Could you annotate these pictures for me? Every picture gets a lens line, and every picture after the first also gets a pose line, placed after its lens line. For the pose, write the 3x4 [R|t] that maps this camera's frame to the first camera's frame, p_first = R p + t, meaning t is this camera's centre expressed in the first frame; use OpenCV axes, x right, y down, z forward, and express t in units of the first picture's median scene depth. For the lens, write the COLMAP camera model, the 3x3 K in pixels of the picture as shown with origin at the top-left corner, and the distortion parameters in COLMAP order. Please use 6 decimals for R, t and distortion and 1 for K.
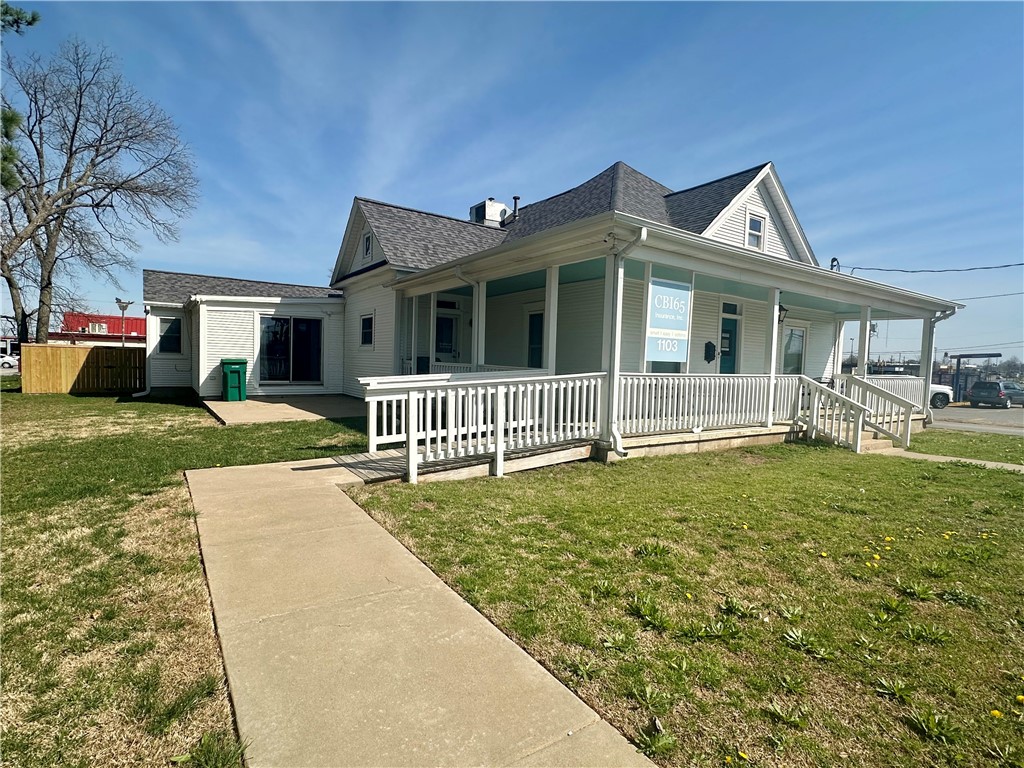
lens RADIAL K [[520.2, 0, 512.2], [0, 520.2, 388.0], [0, 0, 1]] dist [-0.003873, -0.000774]
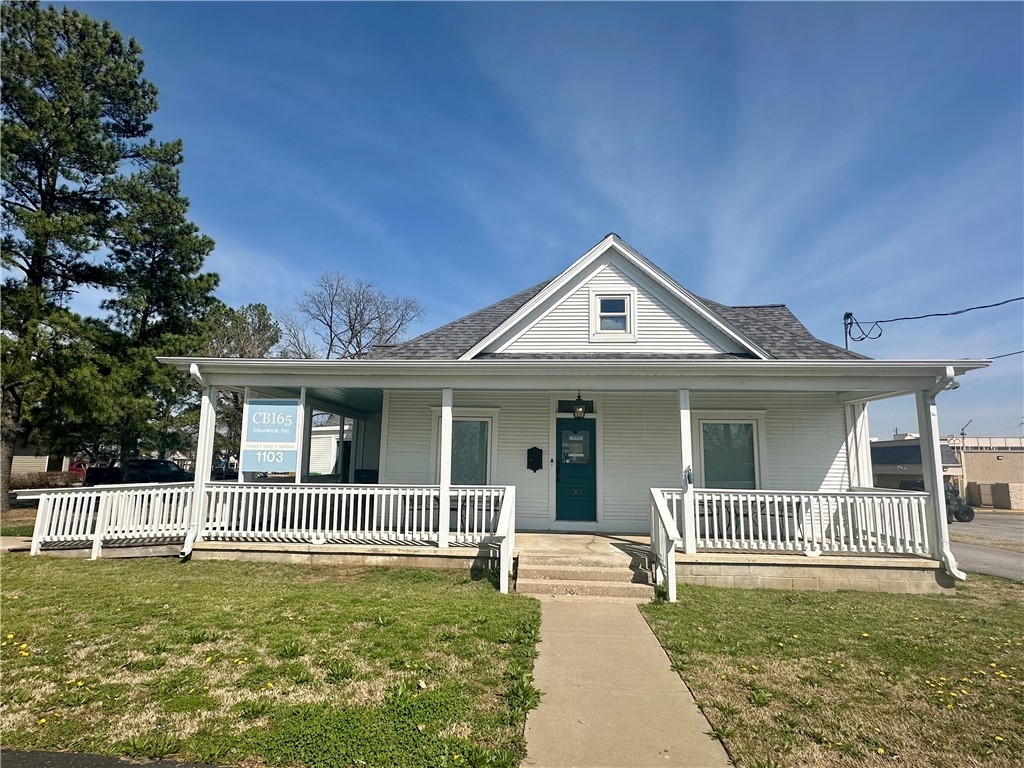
lens RADIAL K [[520.2, 0, 504.5], [0, 520.2, 394.3], [0, 0, 1]] dist [-0.003873, -0.000774]
pose [[0.787185, -0.102782, -0.608091, 0.341366], [-0.022275, 0.980632, -0.194586, -0.002383], [0.616314, 0.166721, 0.769650, 0.111708]]
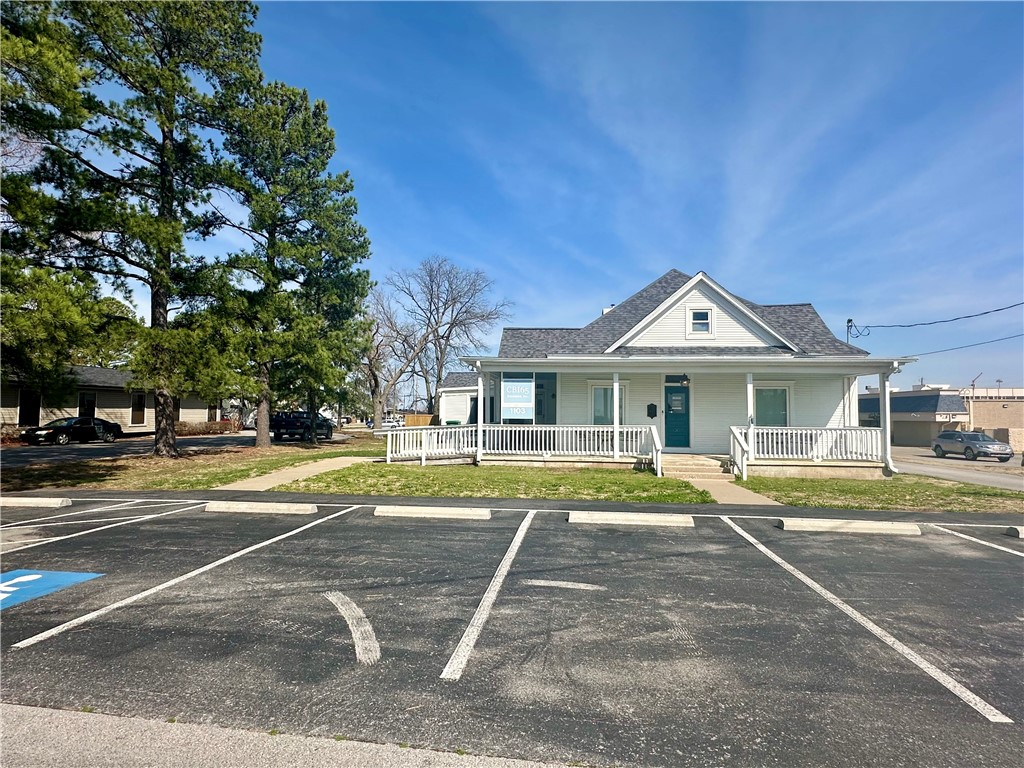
lens RADIAL K [[520.2, 0, 504.9], [0, 520.2, 391.8], [0, 0, 1]] dist [-0.003873, -0.000774]
pose [[0.761101, -0.052448, -0.646510, 0.390322], [-0.019837, 0.994377, -0.104022, 0.013729], [0.648330, 0.091996, 0.755781, -0.137343]]
